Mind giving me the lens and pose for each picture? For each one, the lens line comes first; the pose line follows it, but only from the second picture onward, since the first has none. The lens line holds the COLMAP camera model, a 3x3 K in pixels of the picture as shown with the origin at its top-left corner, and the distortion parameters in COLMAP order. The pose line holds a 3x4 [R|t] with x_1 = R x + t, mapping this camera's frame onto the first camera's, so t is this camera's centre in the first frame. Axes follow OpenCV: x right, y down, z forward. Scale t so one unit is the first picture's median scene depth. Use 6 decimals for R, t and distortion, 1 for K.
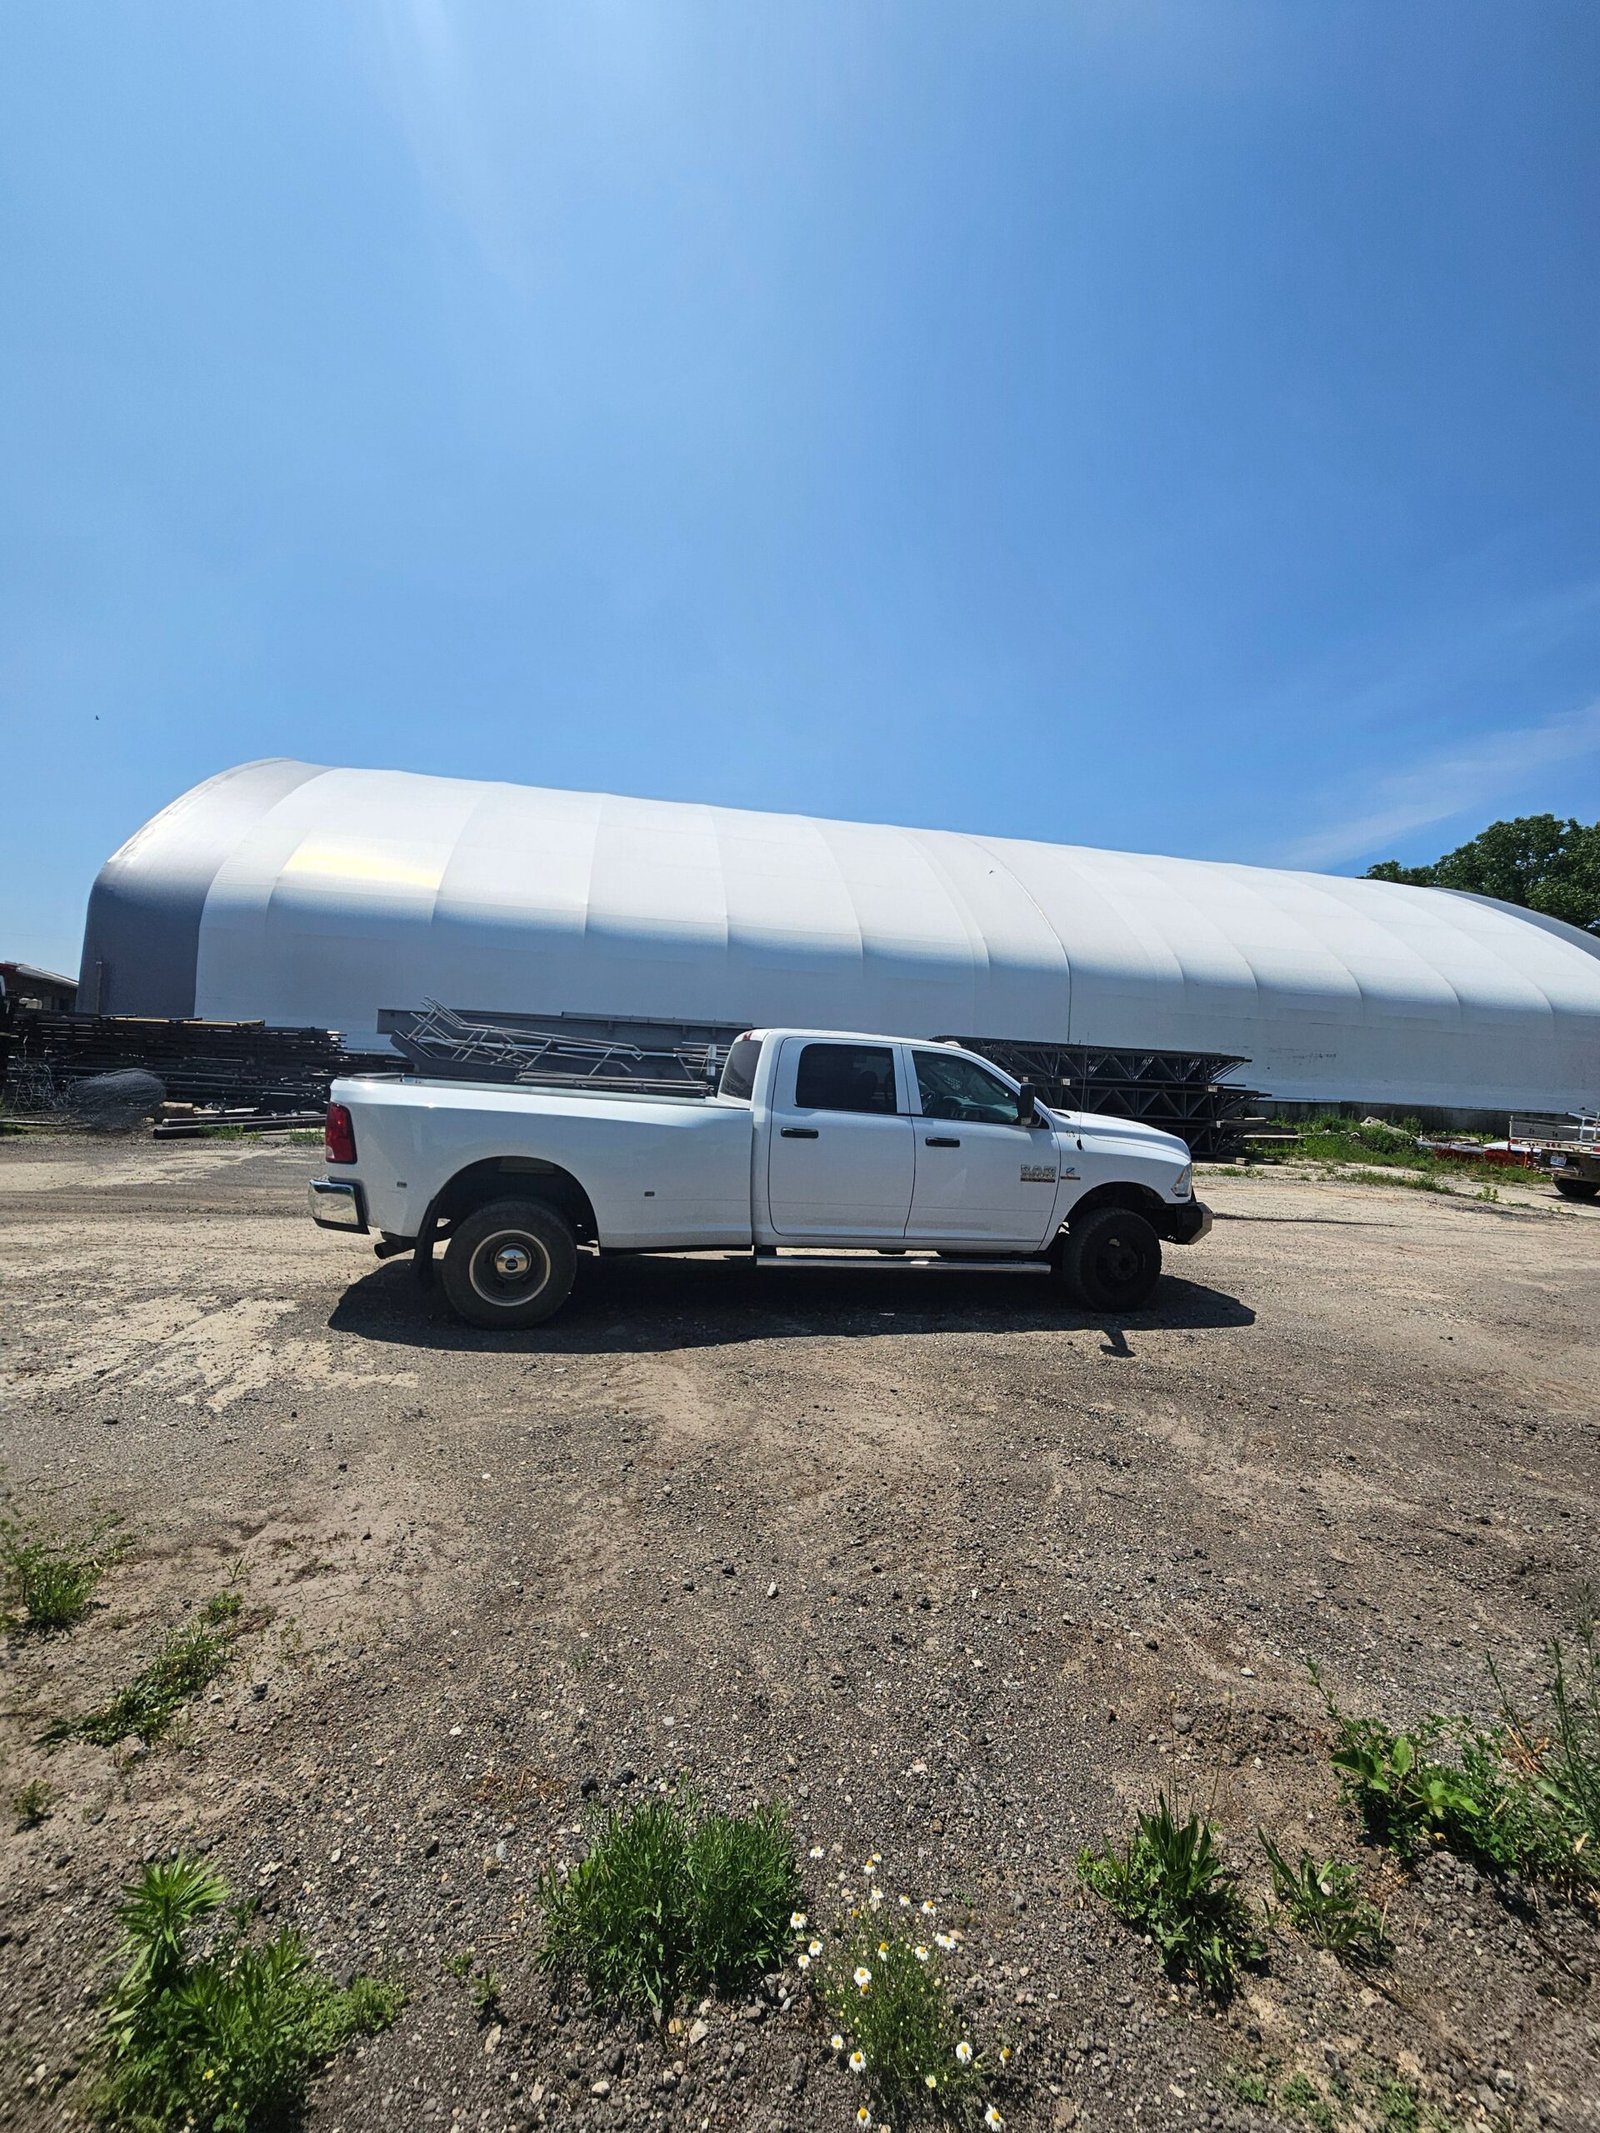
lens RADIAL K [[869.1, 0, 794.1], [0, 869.1, 1069.4], [0, 0, 1]] dist [0.000215, 0.000041]
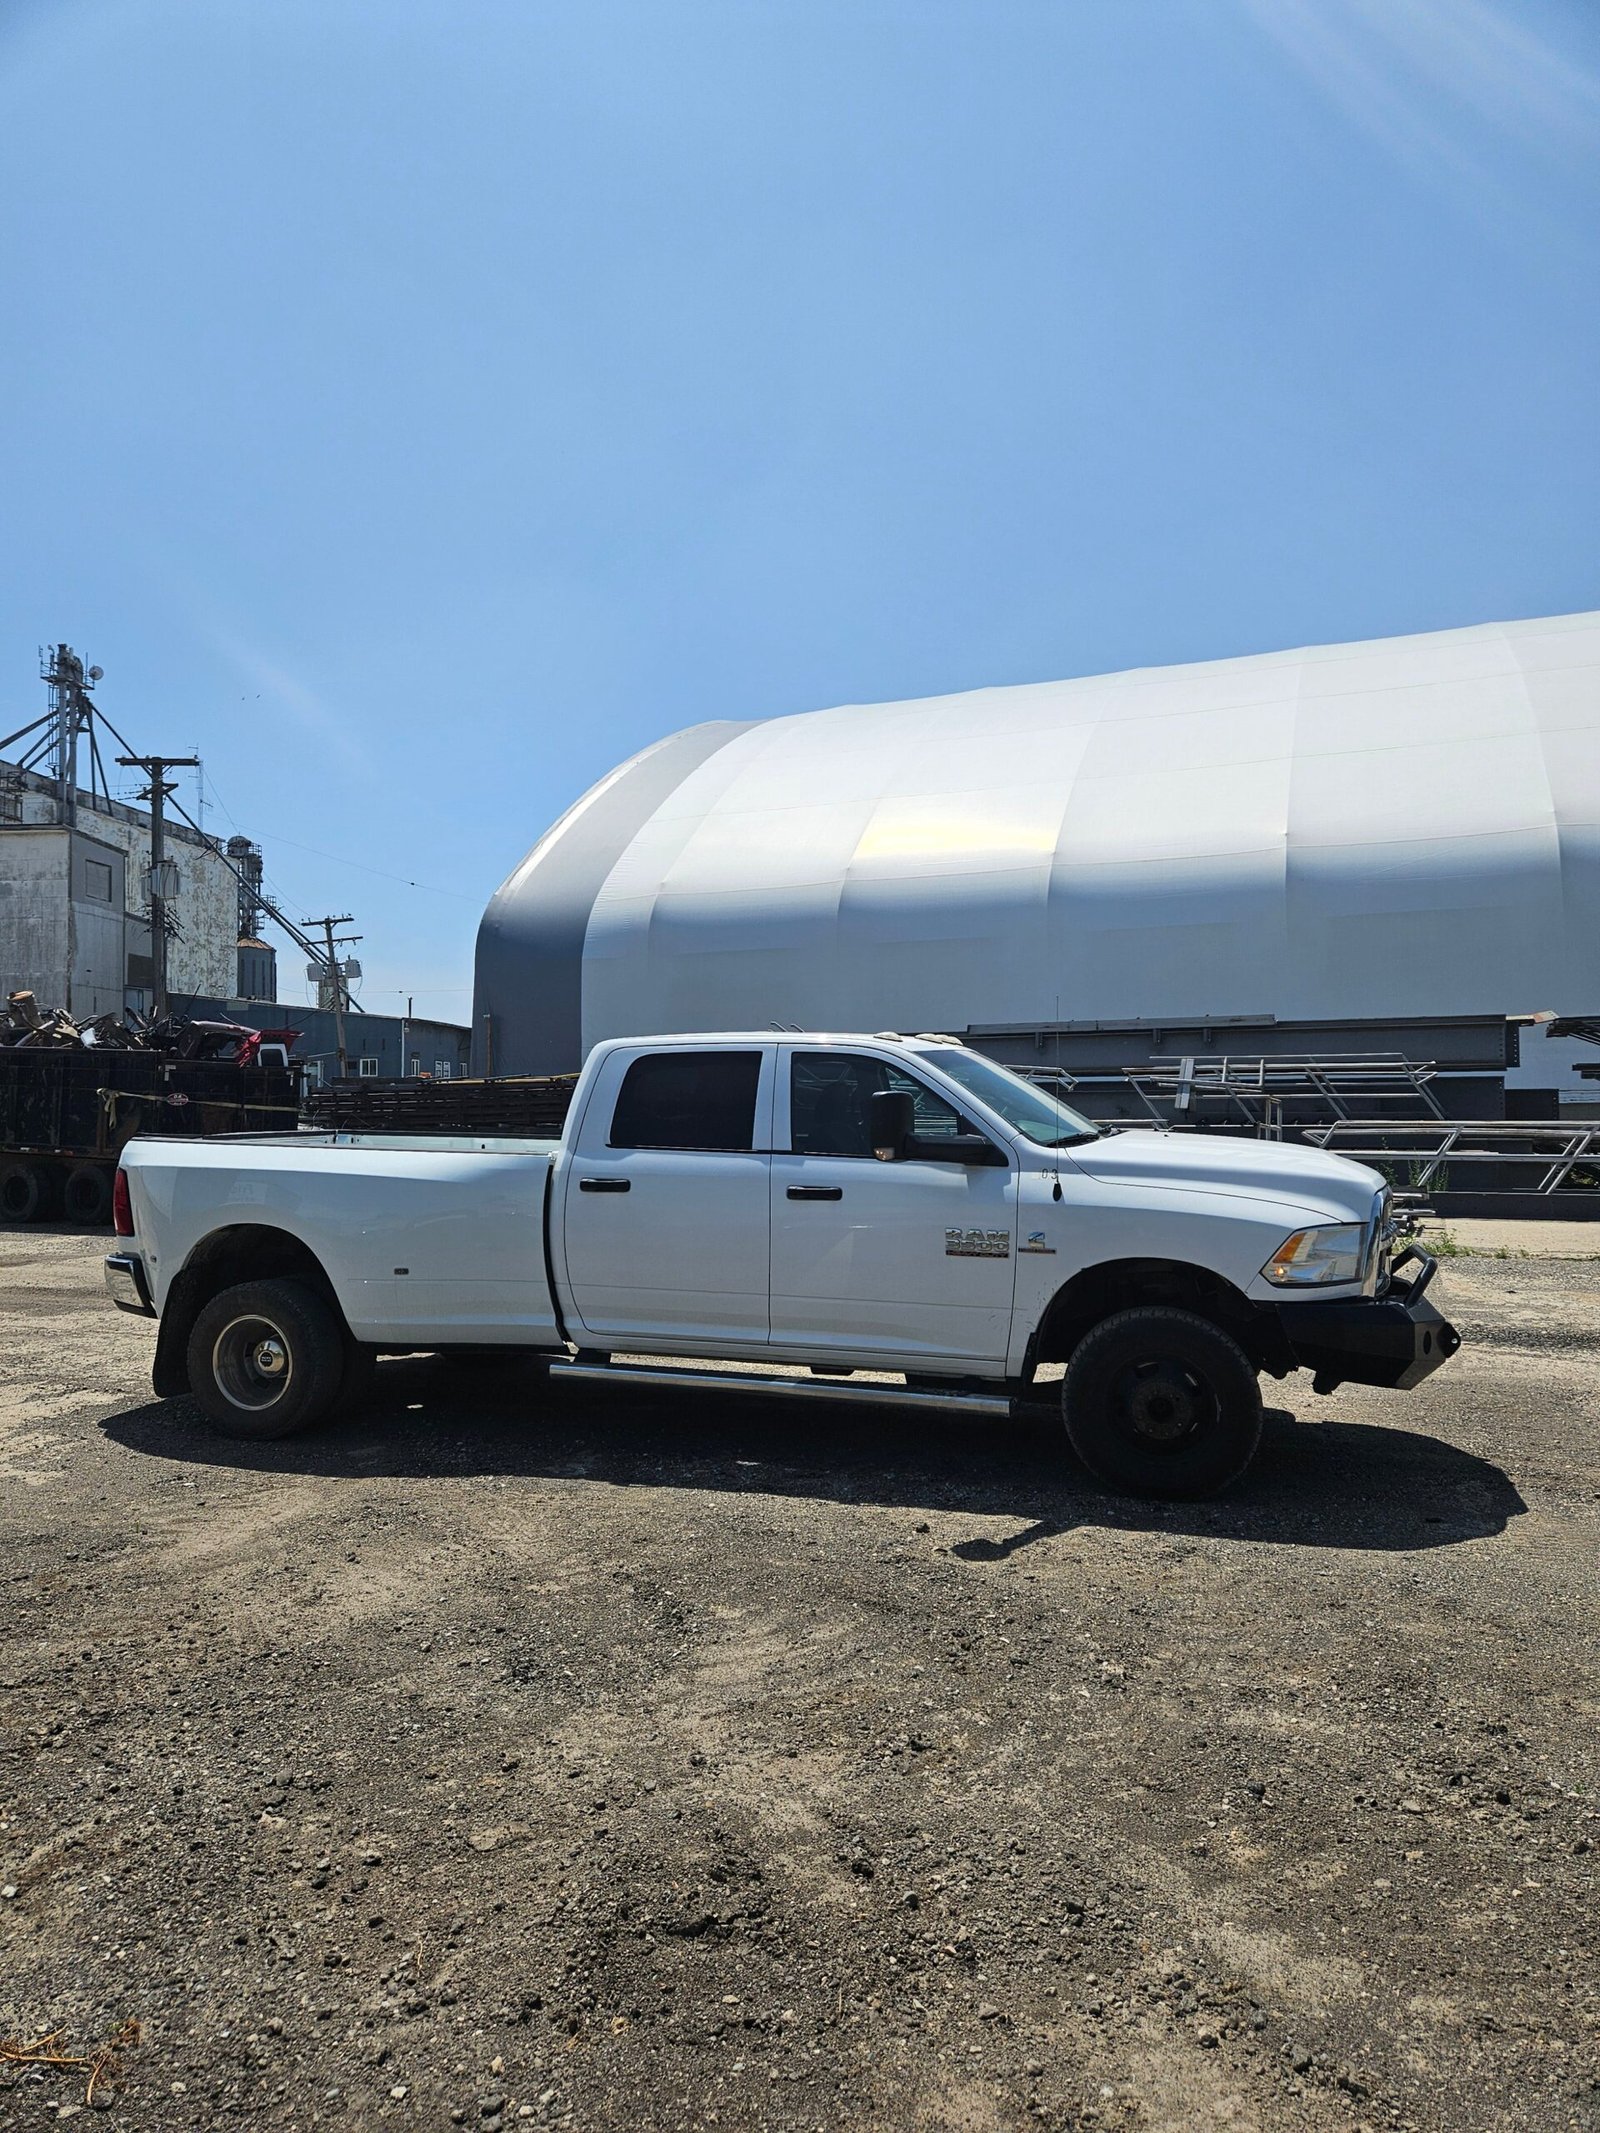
lens RADIAL K [[1405.6, 0, 813.6], [0, 1405.6, 1052.3], [0, 0, 1]] dist [0.089436, -0.075962]
pose [[0.840299, -0.080721, -0.536080, 0.710418], [0.057240, 0.996536, -0.060333, 0.042343], [0.539093, 0.020013, 0.842008, 0.130837]]
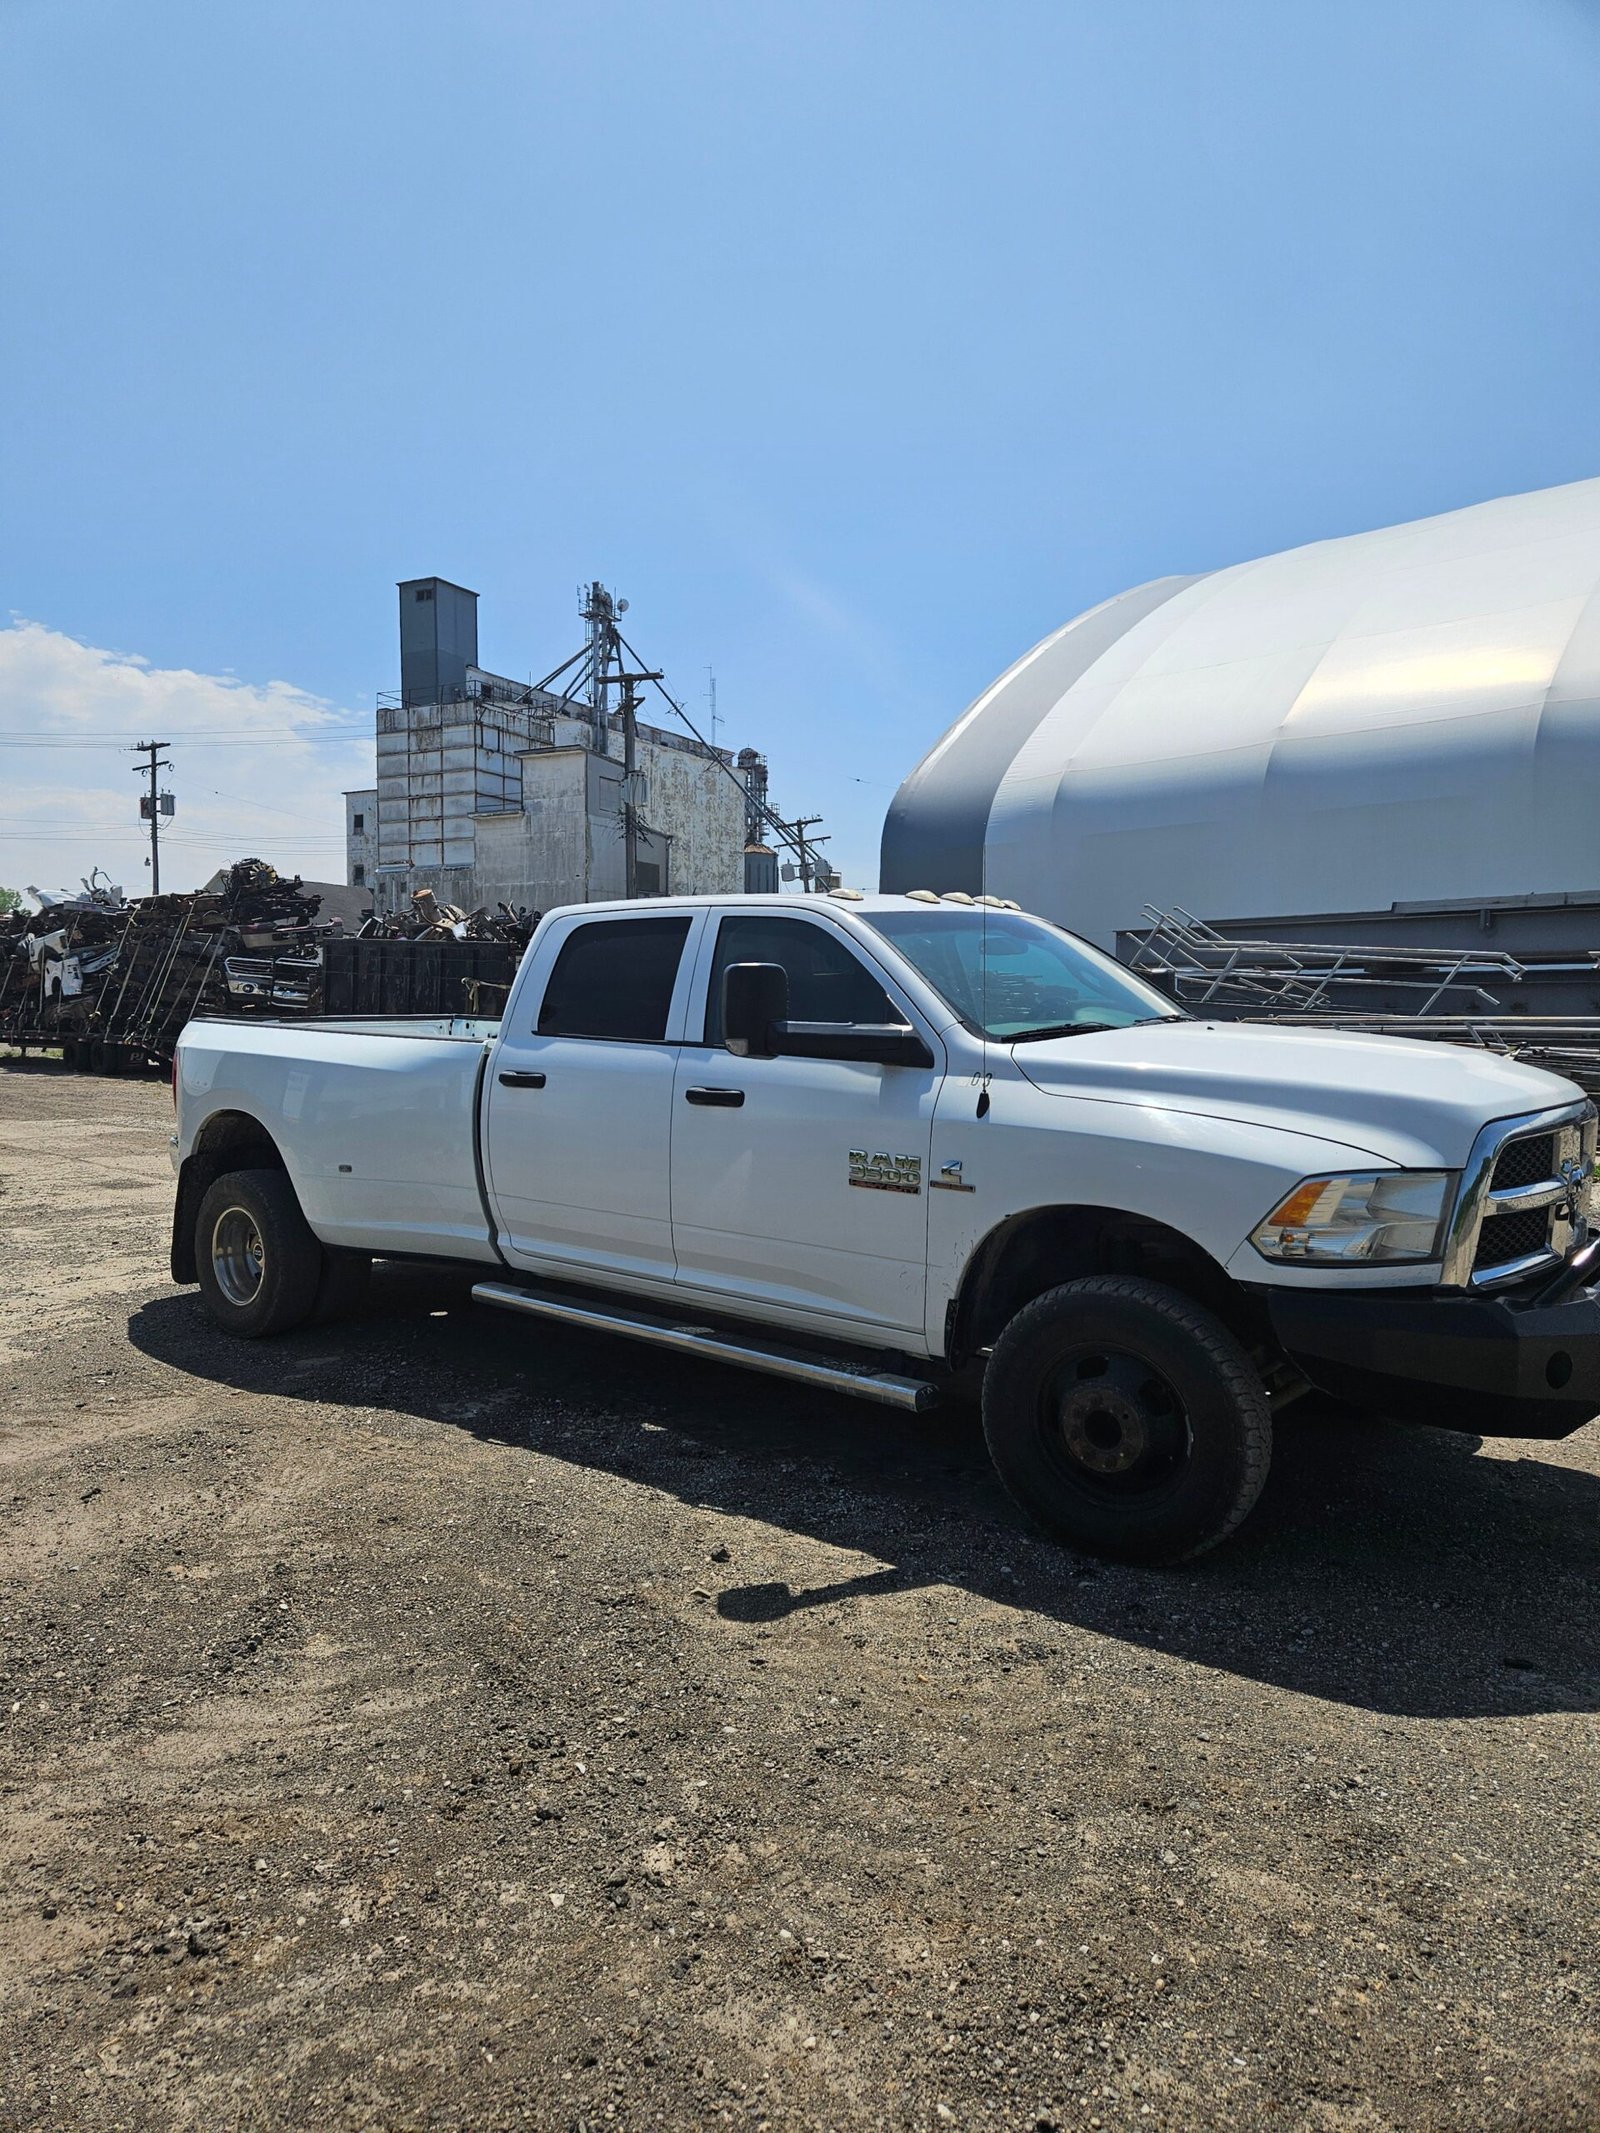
lens RADIAL K [[1407.2, 0, 772.5], [0, 1407.2, 1040.0], [0, 0, 1]] dist [0.089737, -0.078867]
pose [[0.582137, -0.034536, -0.812357, 0.815932], [0.038933, 0.999135, -0.014577, 0.063090], [0.812158, -0.023142, 0.582978, 0.549469]]
